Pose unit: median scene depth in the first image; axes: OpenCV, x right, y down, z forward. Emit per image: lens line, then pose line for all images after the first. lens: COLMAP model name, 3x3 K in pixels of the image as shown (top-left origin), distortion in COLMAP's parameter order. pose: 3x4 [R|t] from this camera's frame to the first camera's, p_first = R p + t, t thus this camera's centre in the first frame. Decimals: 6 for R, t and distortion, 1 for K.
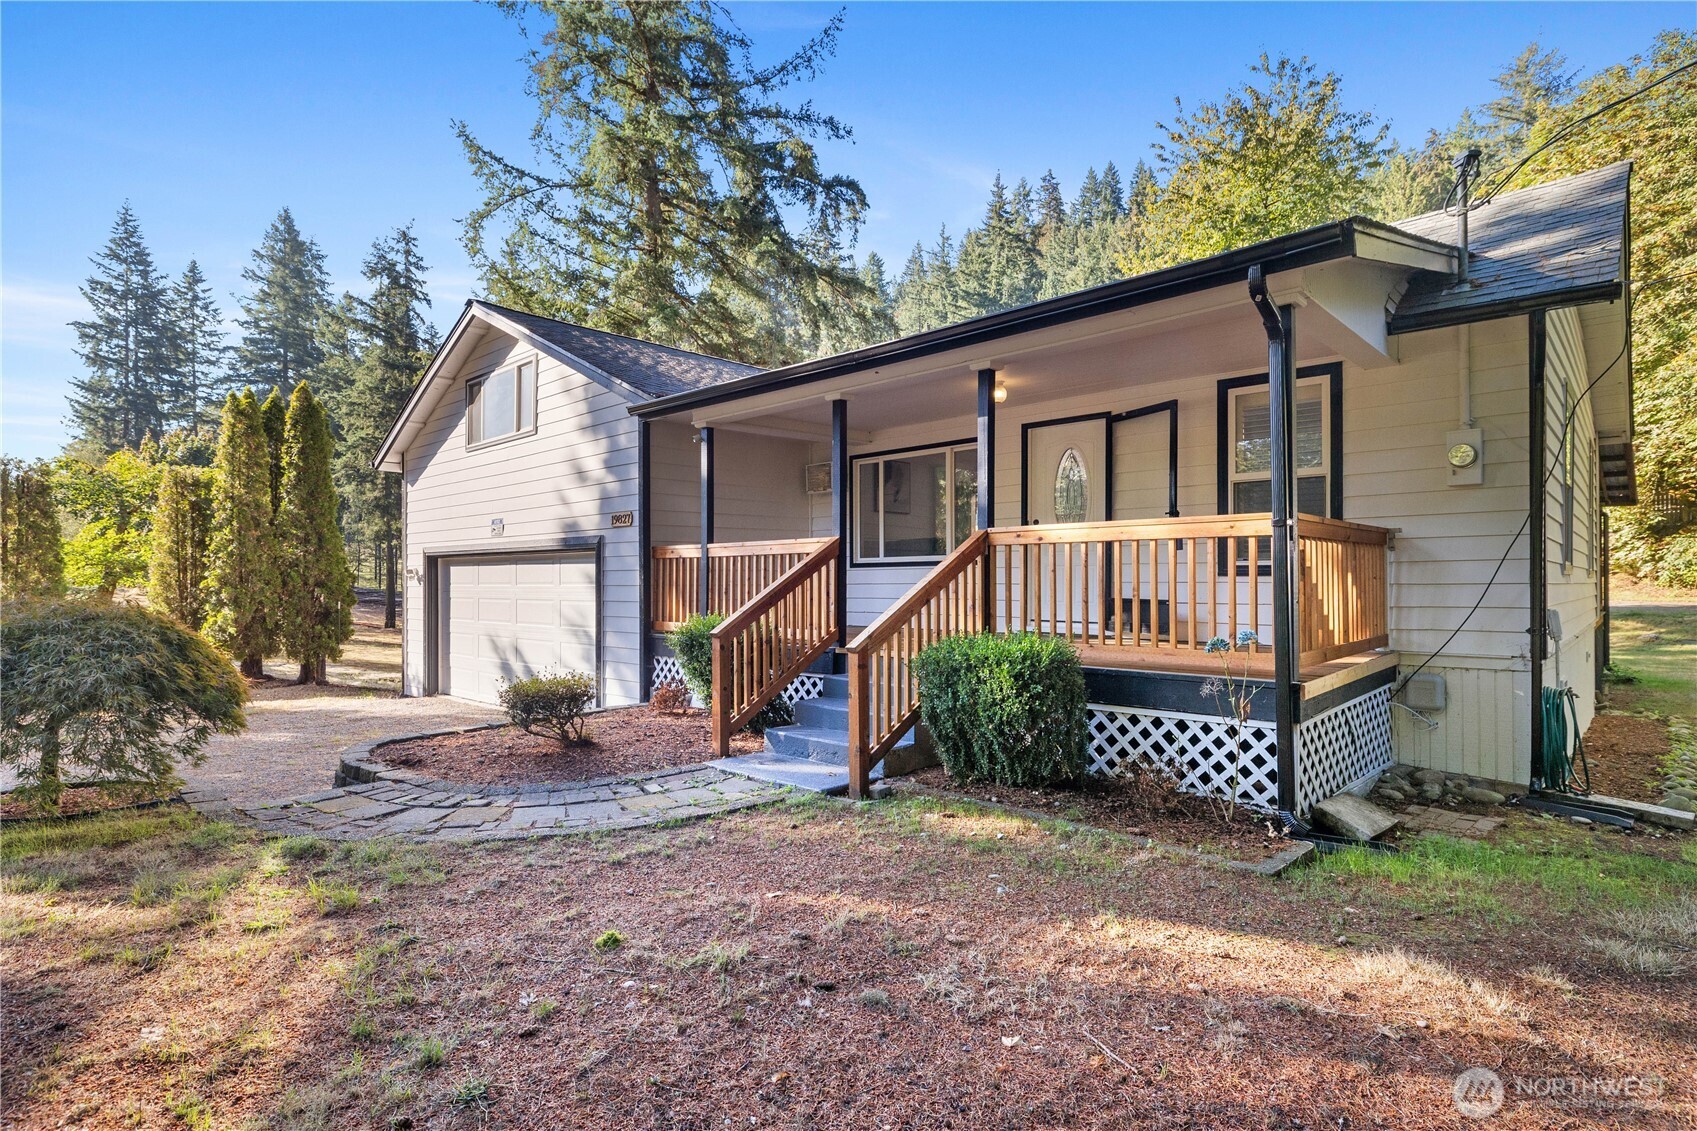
lens RADIAL K [[851.9, 0, 848.5], [0, 851.9, 565.5], [0, 0, 1]] dist [-0.000725, -0.000301]
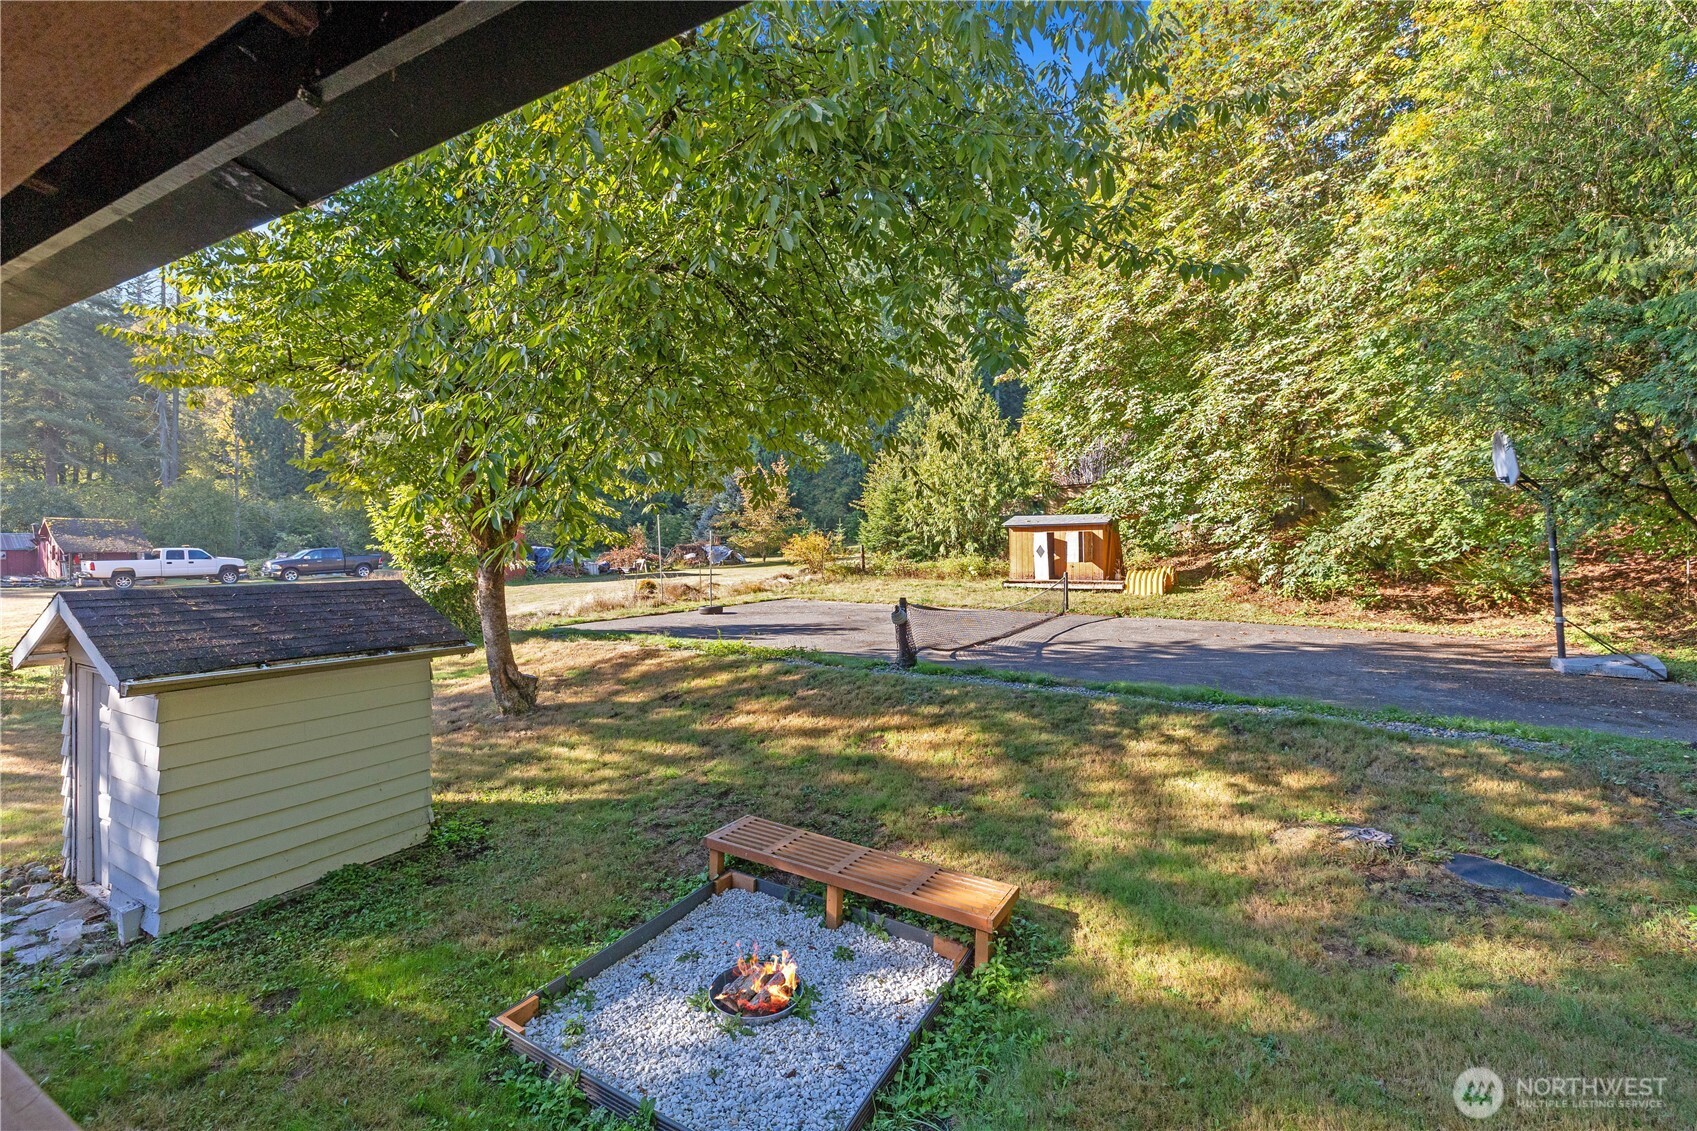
lens RADIAL K [[733.6, 0, 848.5], [0, 733.6, 565.5], [0, 0, 1]] dist [0.000596, -0.000645]
pose [[0.963281, -0.006878, 0.268408, 0.426799], [-0.001482, 0.999520, 0.030932, -0.021597], [-0.268492, -0.030194, 0.962809, 0.497483]]
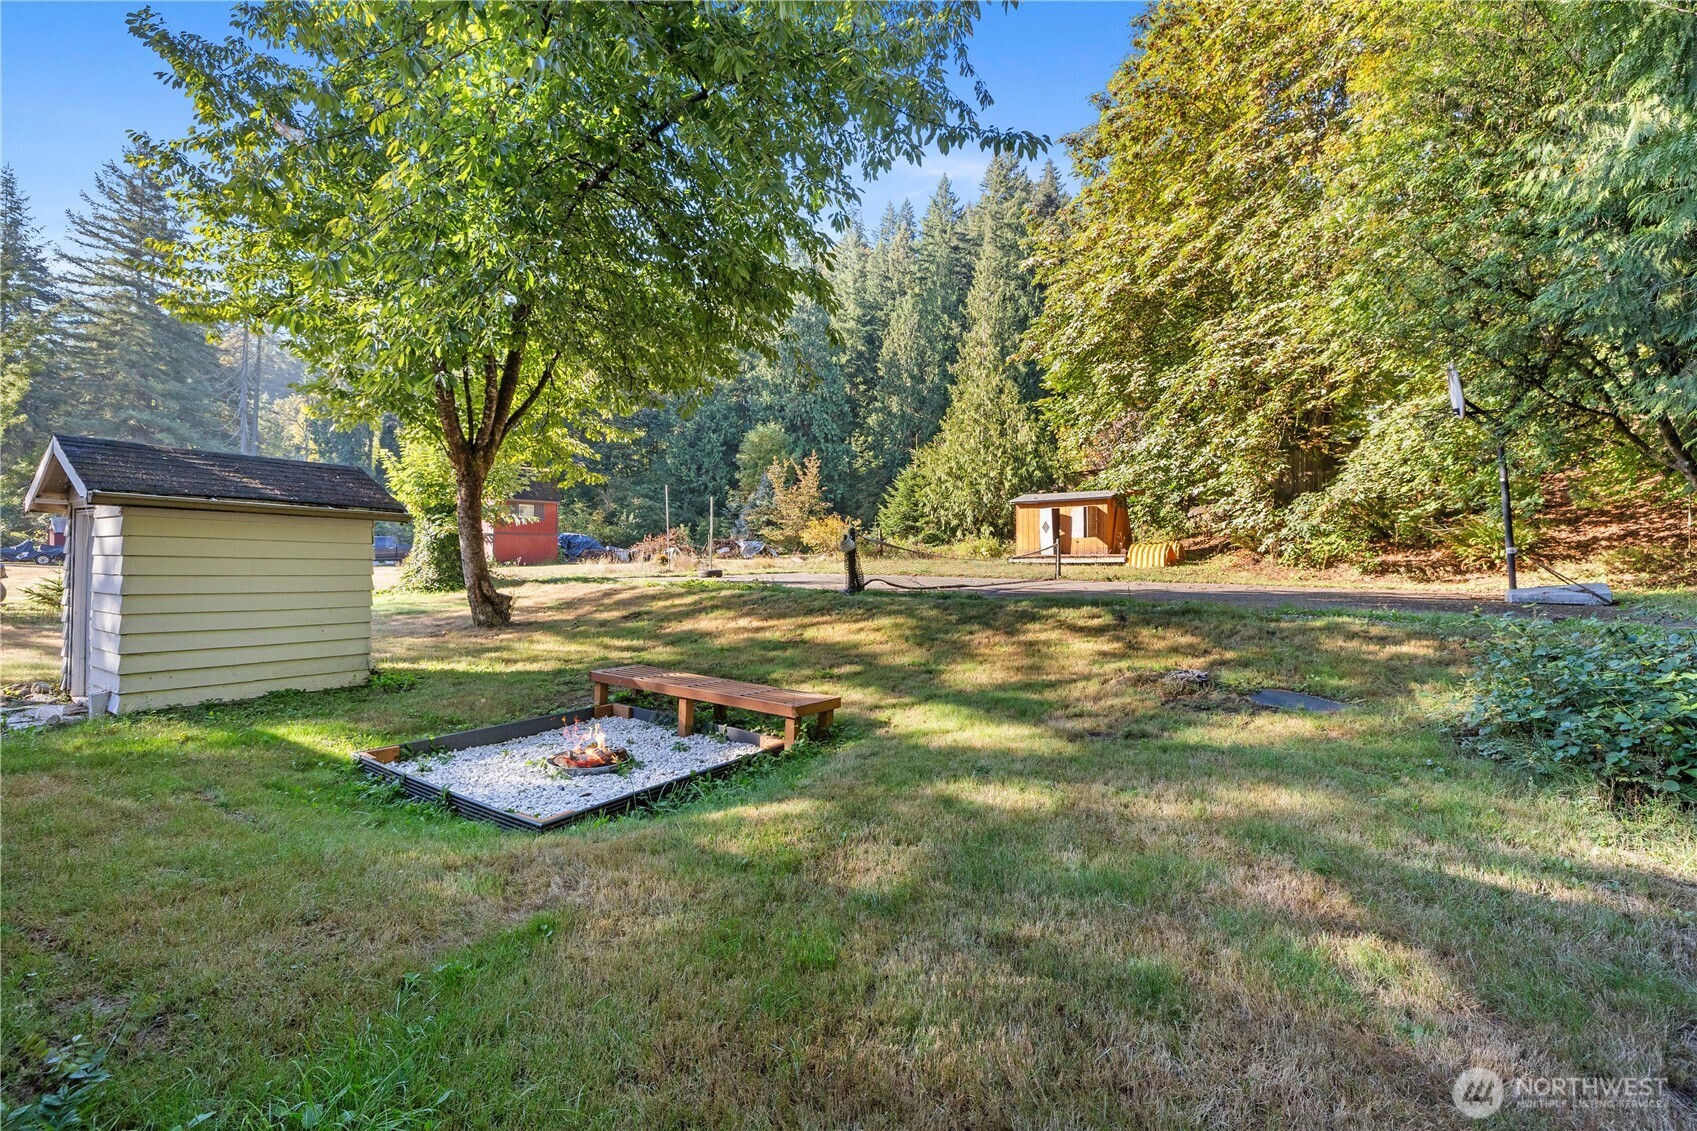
lens RADIAL K [[744.1, 0, 848.5], [0, 744.1, 565.5], [0, 0, 1]] dist [-0.000506, 0.000366]
pose [[0.980075, 0.008486, 0.198446, 0.472712], [-0.011375, 0.999845, 0.013424, 0.020709], [-0.198302, -0.015414, 0.980020, 0.460914]]
